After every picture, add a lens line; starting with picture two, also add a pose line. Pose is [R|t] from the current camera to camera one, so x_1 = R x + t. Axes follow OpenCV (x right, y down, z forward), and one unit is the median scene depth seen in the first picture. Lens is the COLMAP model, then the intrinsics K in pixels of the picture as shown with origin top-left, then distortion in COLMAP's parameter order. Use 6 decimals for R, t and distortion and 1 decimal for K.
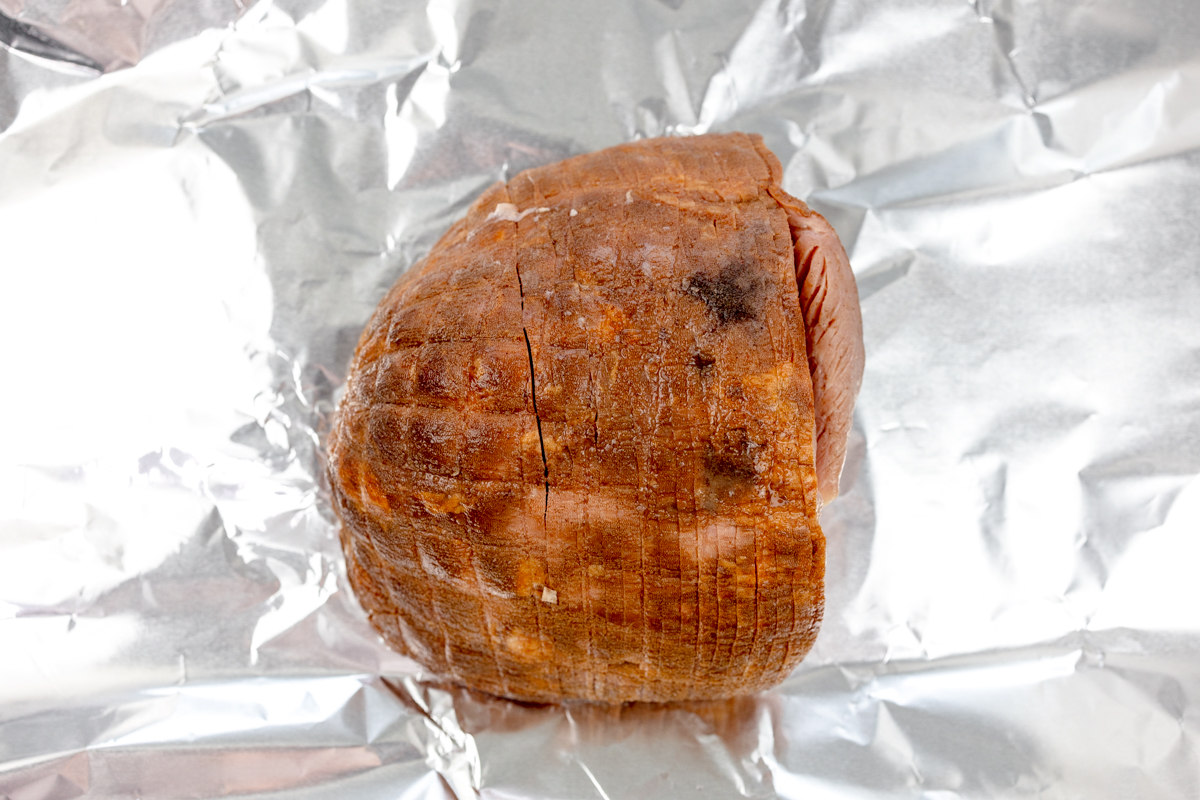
lens RADIAL K [[1394.8, 0, 597.3], [0, 1394.8, 366.7], [0, 0, 1]] dist [0.021260, 0.063060]
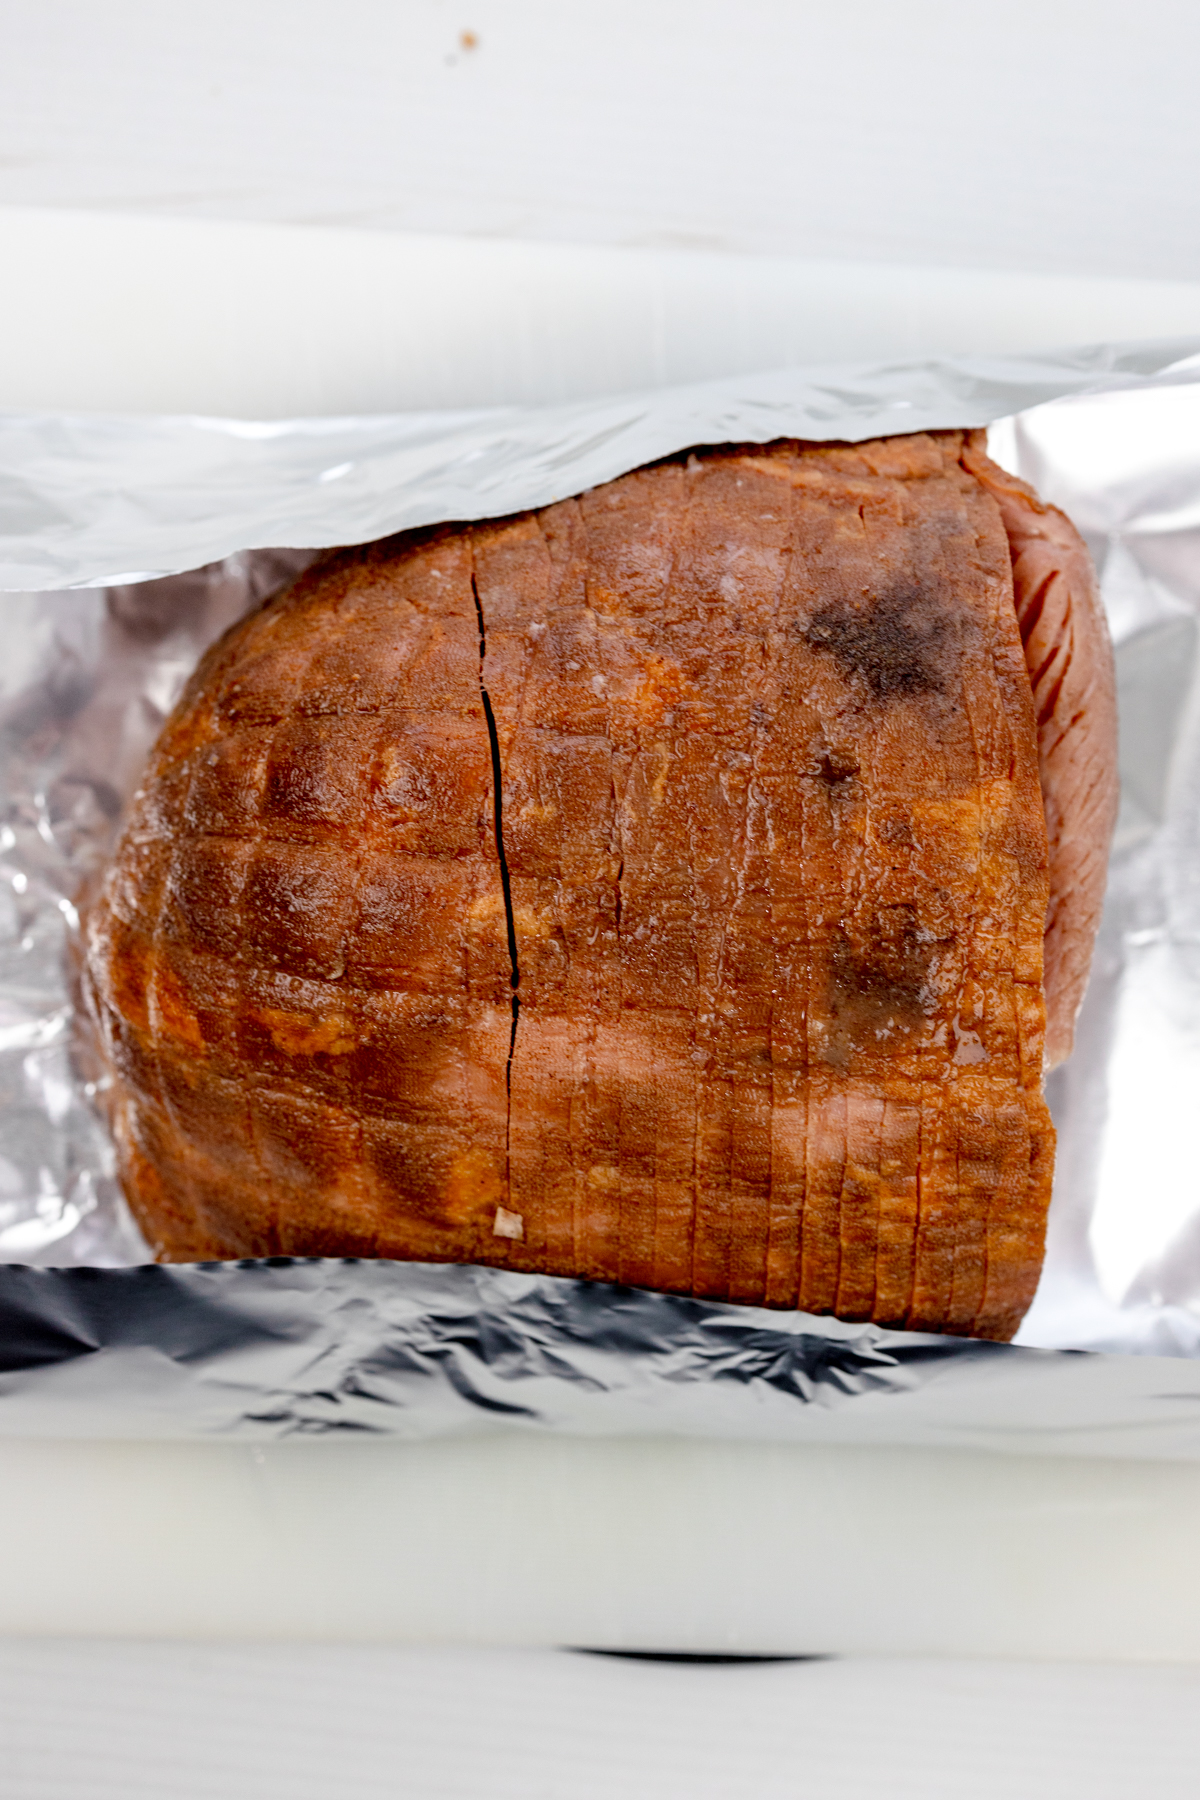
lens RADIAL K [[2092.2, 0, 609.4], [0, 2092.2, 864.4], [0, 0, 1]] dist [0.021260, 0.063060]
pose [[0.998604, 0.043396, 0.030114, -0.027065], [-0.042674, 0.998795, -0.024234, 0.051154], [-0.031130, 0.022915, 0.999253, 0.238554]]
